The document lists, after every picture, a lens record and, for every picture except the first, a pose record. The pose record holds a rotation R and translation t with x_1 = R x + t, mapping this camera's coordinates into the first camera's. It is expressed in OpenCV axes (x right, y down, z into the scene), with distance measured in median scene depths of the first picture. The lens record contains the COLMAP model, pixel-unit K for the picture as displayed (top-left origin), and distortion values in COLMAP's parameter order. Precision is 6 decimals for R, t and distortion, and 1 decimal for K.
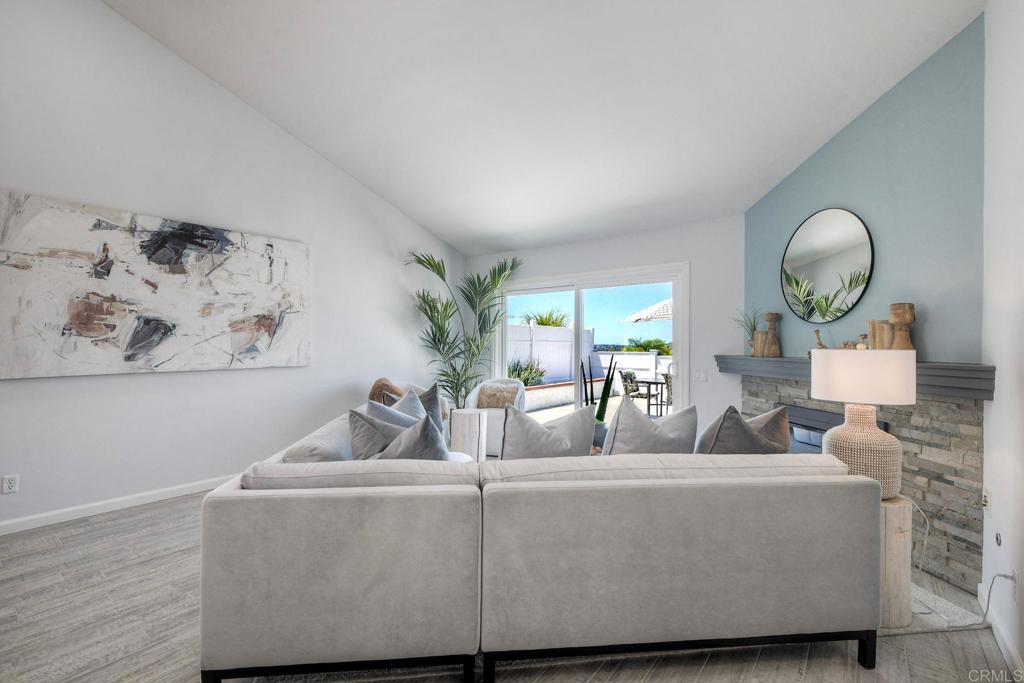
lens RADIAL K [[458.3, 0, 513.1], [0, 458.3, 342.3], [0, 0, 1]] dist [0.001072, 0.002114]
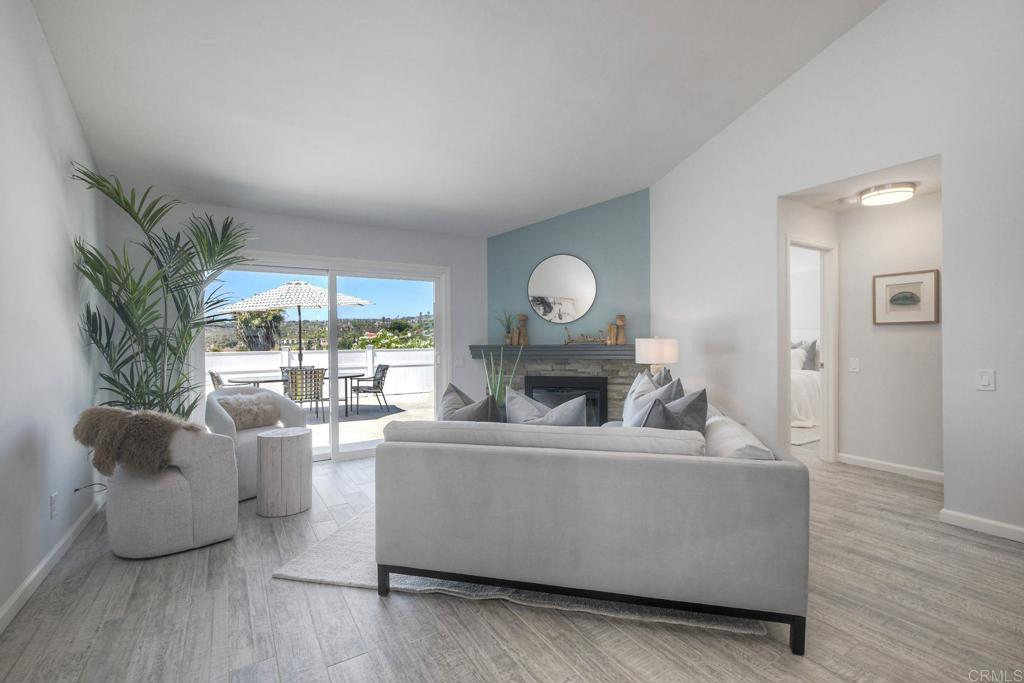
lens RADIAL K [[458.3, 0, 510.2], [0, 458.3, 342.3], [0, 0, 1]] dist [0.001072, 0.002114]
pose [[0.346910, -0.014965, 0.937779, -0.816811], [0.003856, 0.999887, 0.014529, 0.001501], [-0.937891, -0.001424, 0.346928, 0.530262]]
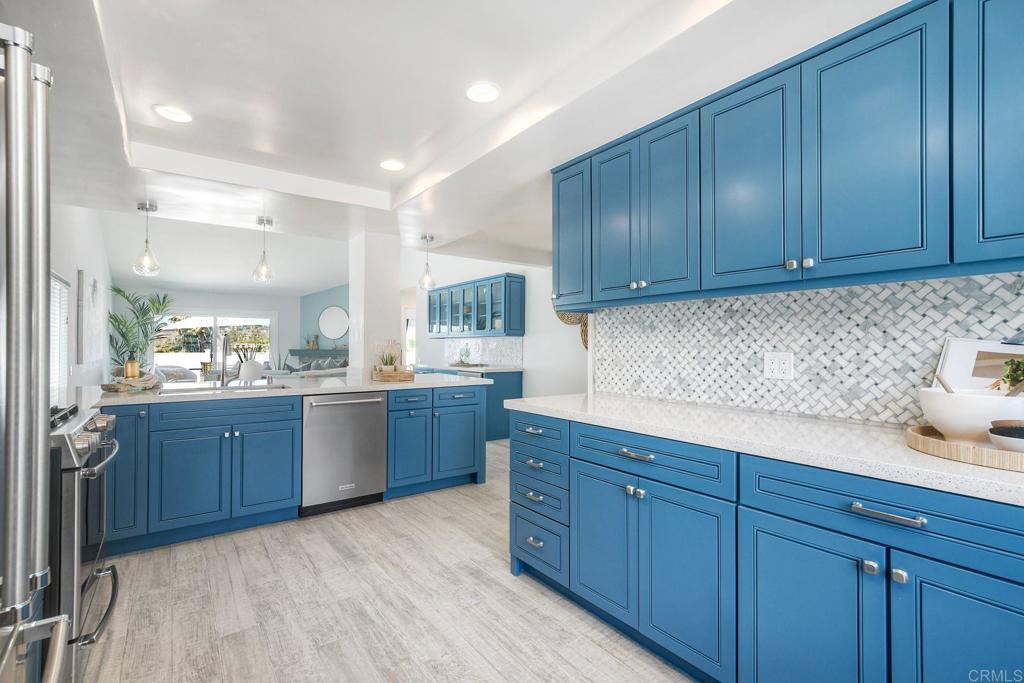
lens RADIAL K [[458.3, 0, 506.3], [0, 458.3, 342.5], [0, 0, 1]] dist [0.001072, 0.002114]
pose [[0.276224, 0.002682, 0.961090, -1.999981], [-0.006659, 0.999977, -0.000876, -0.018879], [-0.961070, -0.006158, 0.276235, -1.054206]]
